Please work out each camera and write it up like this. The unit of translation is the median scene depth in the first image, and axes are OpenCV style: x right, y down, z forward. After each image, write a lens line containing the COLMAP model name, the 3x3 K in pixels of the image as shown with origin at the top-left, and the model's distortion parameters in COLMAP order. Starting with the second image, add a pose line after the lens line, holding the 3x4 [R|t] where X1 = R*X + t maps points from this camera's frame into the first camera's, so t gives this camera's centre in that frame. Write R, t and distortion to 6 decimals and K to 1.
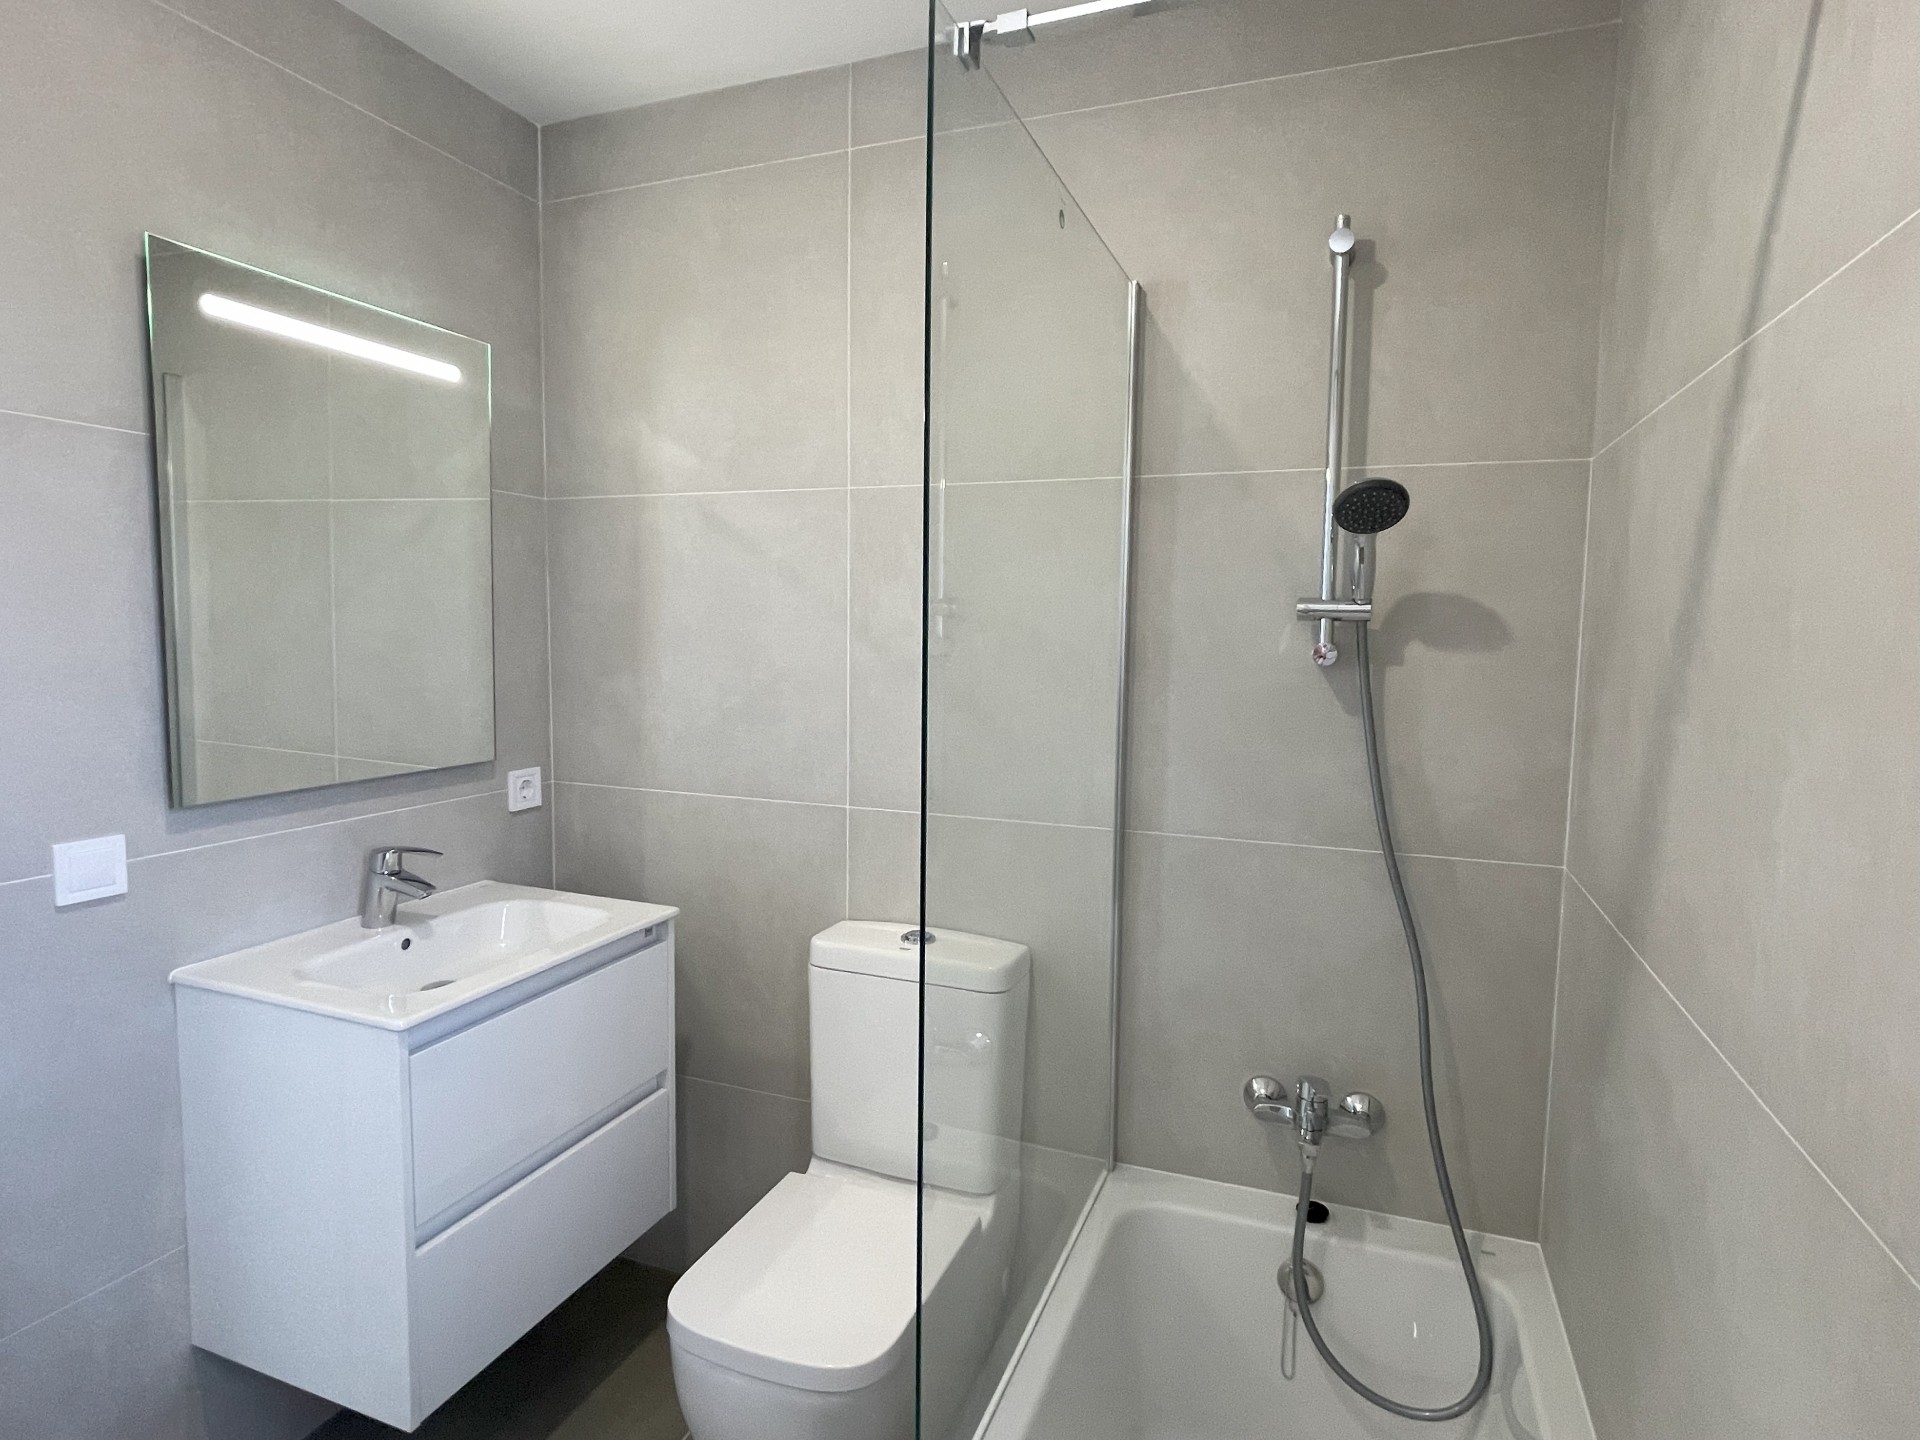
lens RADIAL K [[1023.3, 0, 960.0], [0, 1023.3, 720.0], [0, 0, 1]] dist [0.003956, 0.000094]
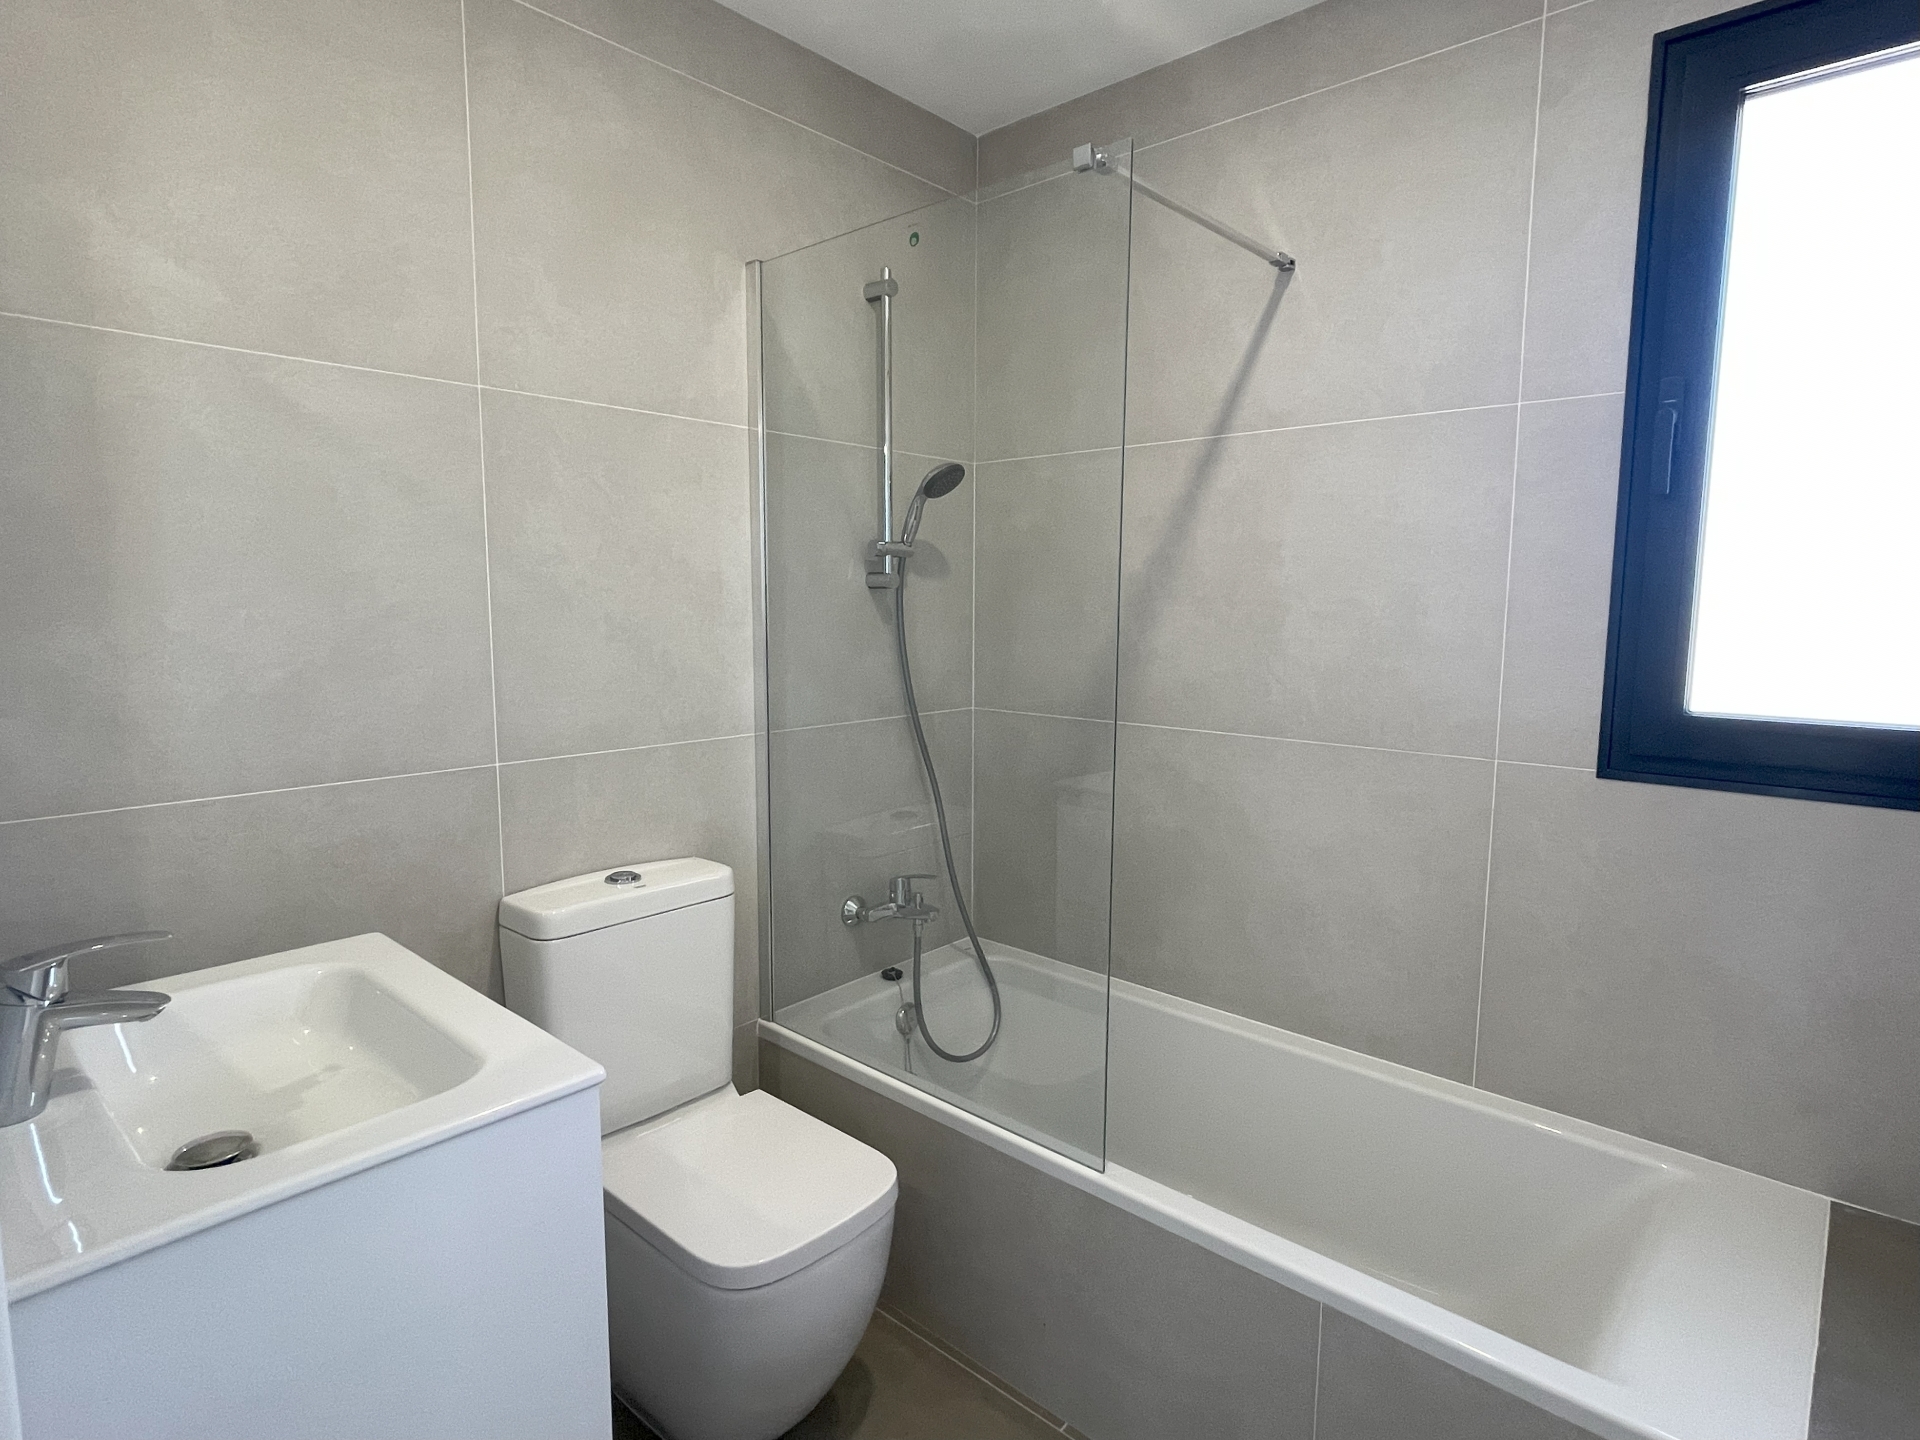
lens RADIAL K [[1023.3, 0, 960.0], [0, 1023.3, 720.0], [0, 0, 1]] dist [0.003956, 0.000094]
pose [[0.354985, -0.124987, 0.926479, -0.878846], [0.086583, 0.991159, 0.100538, -0.005864], [-0.930854, 0.044528, 0.362668, 0.374854]]
